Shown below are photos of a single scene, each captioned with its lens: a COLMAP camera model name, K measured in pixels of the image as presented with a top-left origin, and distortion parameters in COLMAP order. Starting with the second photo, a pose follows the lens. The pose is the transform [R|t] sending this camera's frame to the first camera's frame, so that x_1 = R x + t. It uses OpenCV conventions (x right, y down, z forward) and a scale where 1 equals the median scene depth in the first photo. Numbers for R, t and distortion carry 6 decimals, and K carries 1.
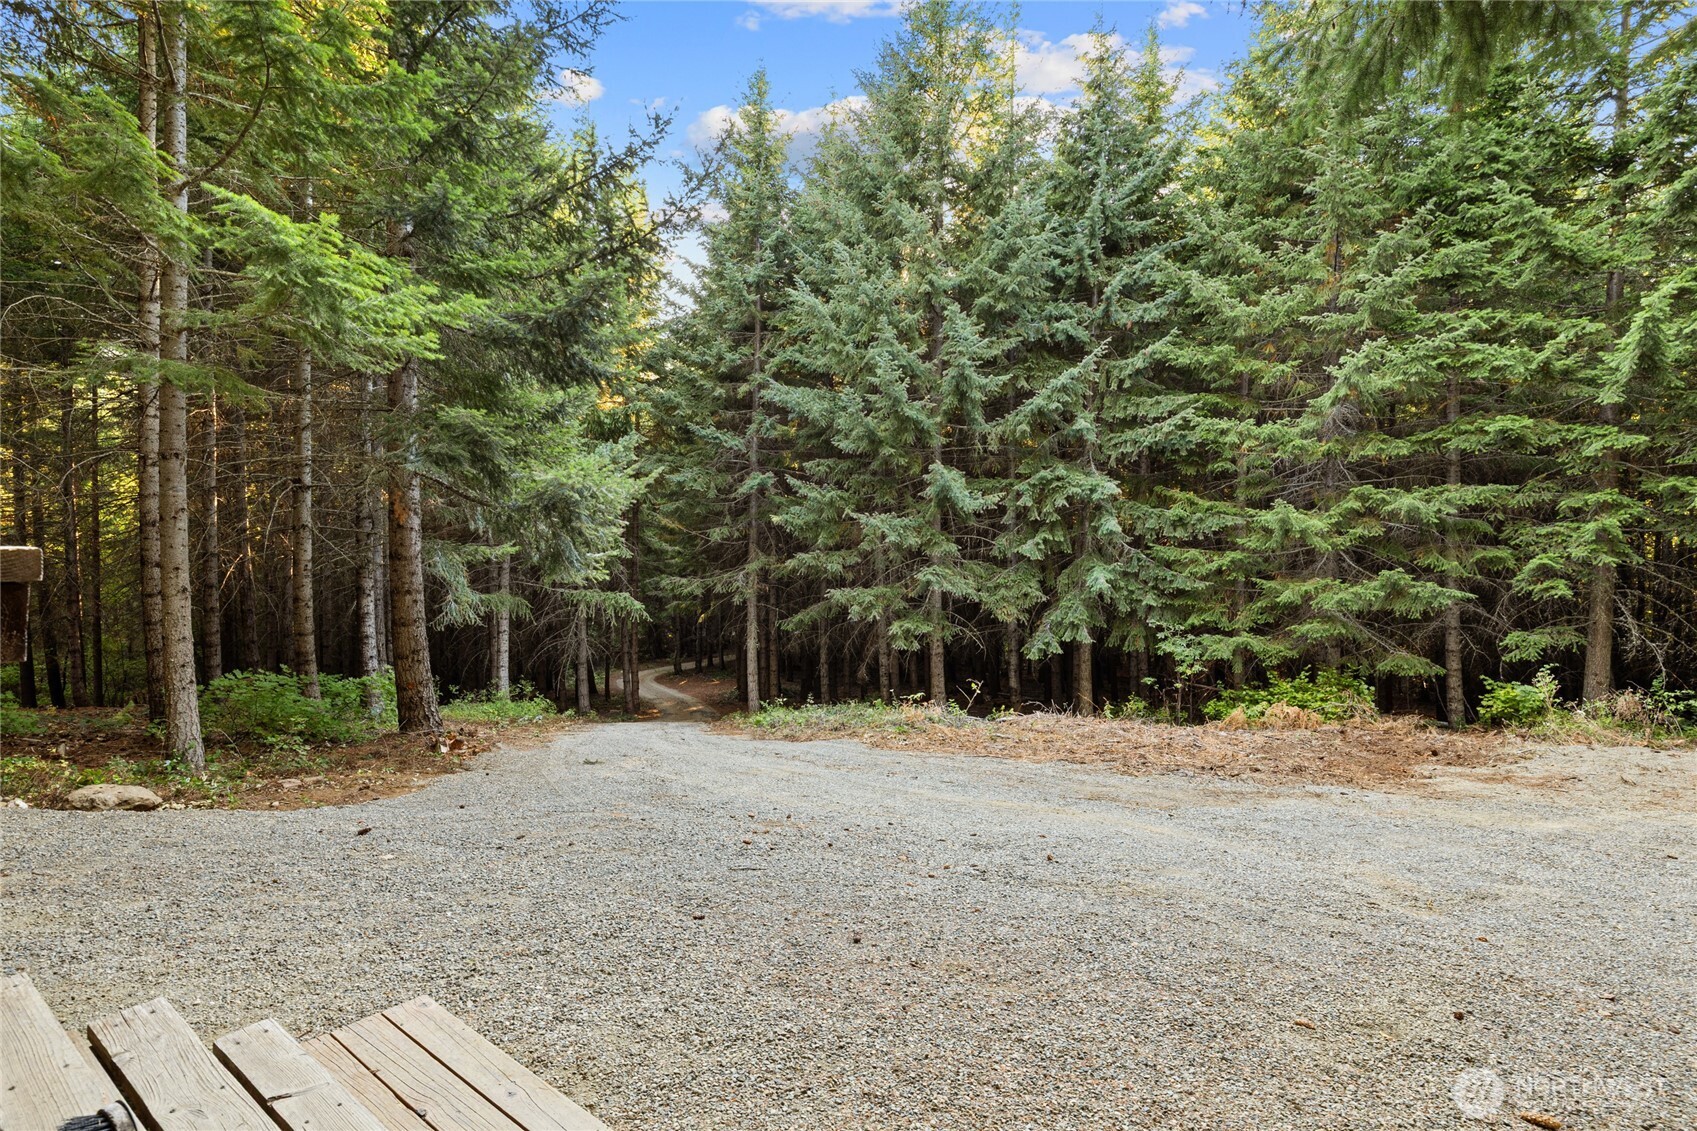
lens RADIAL K [[843.0, 0, 849.7], [0, 843.0, 526.2], [0, 0, 1]] dist [-0.001076, 0.000318]
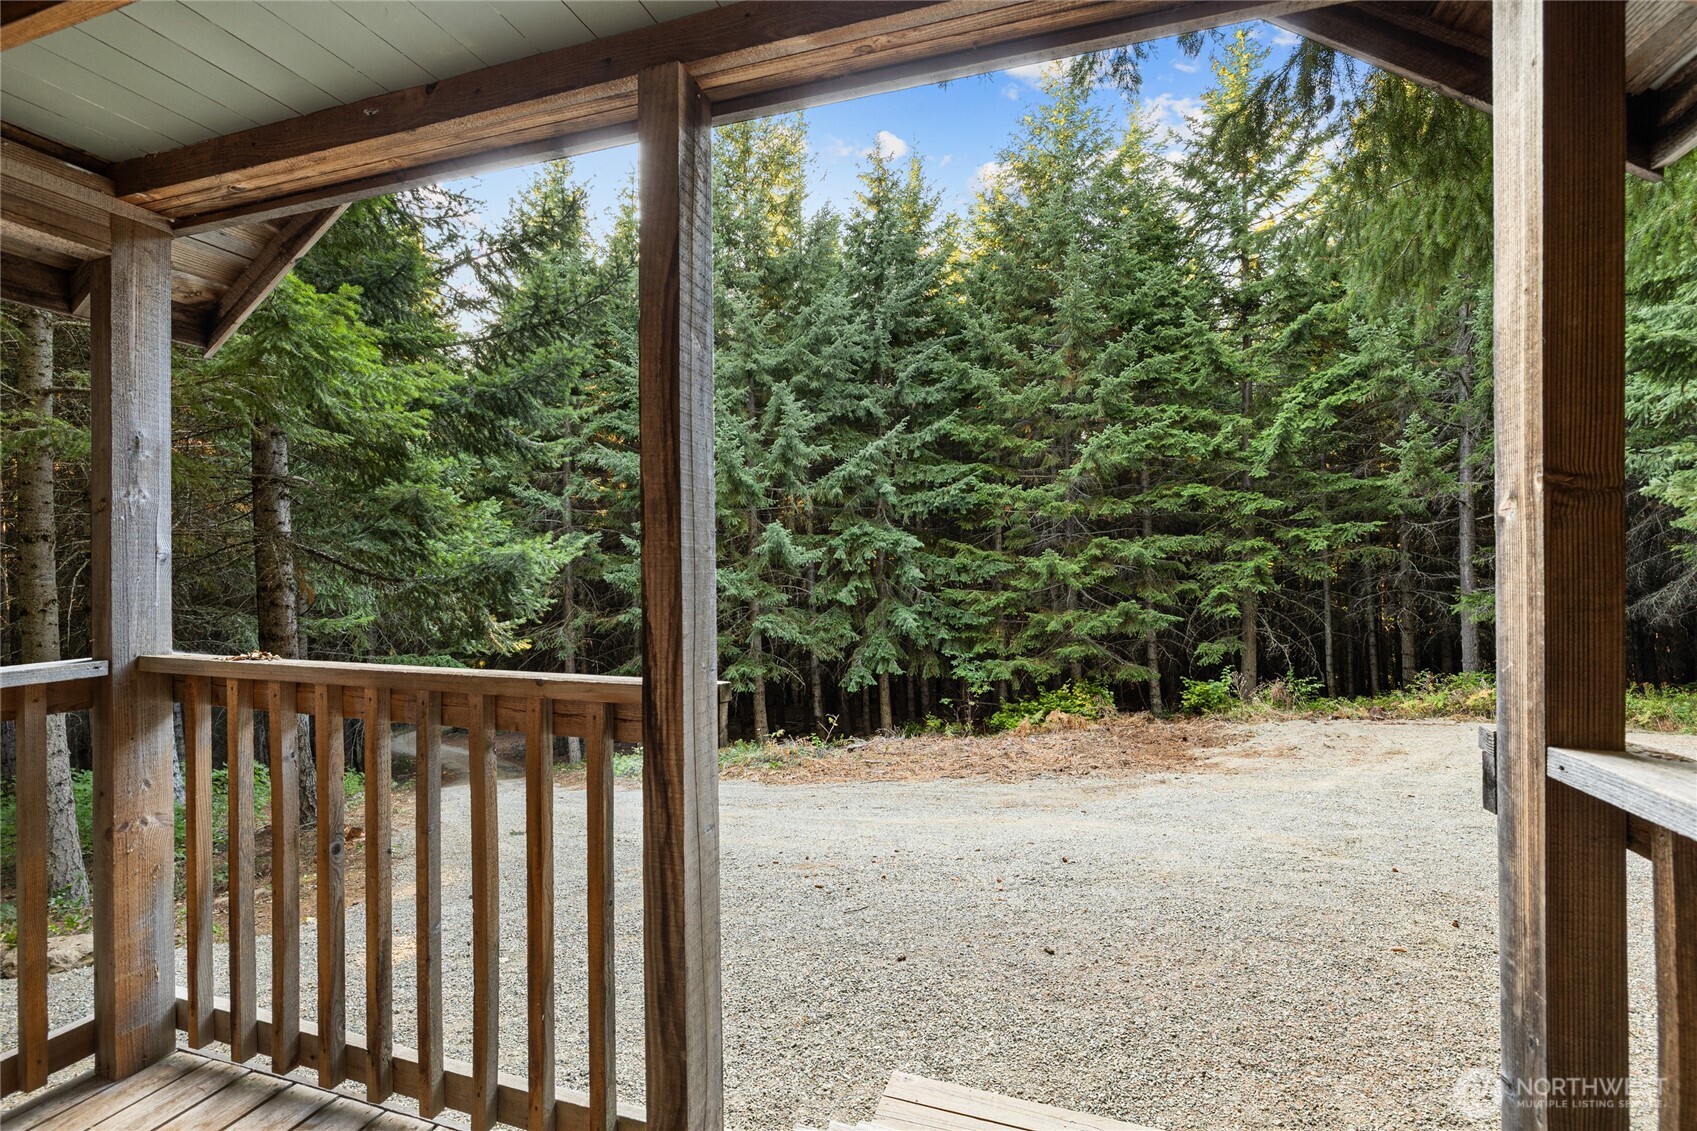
lens RADIAL K [[757.9, 0, 848.5], [0, 757.9, 565.5], [0, 0, 1]] dist [-0.016624, 0.009044]
pose [[0.951630, -0.028749, 0.305898, -0.109157], [0.031372, 0.999501, -0.003663, -0.011745], [-0.305640, 0.013082, 0.952057, 0.011655]]
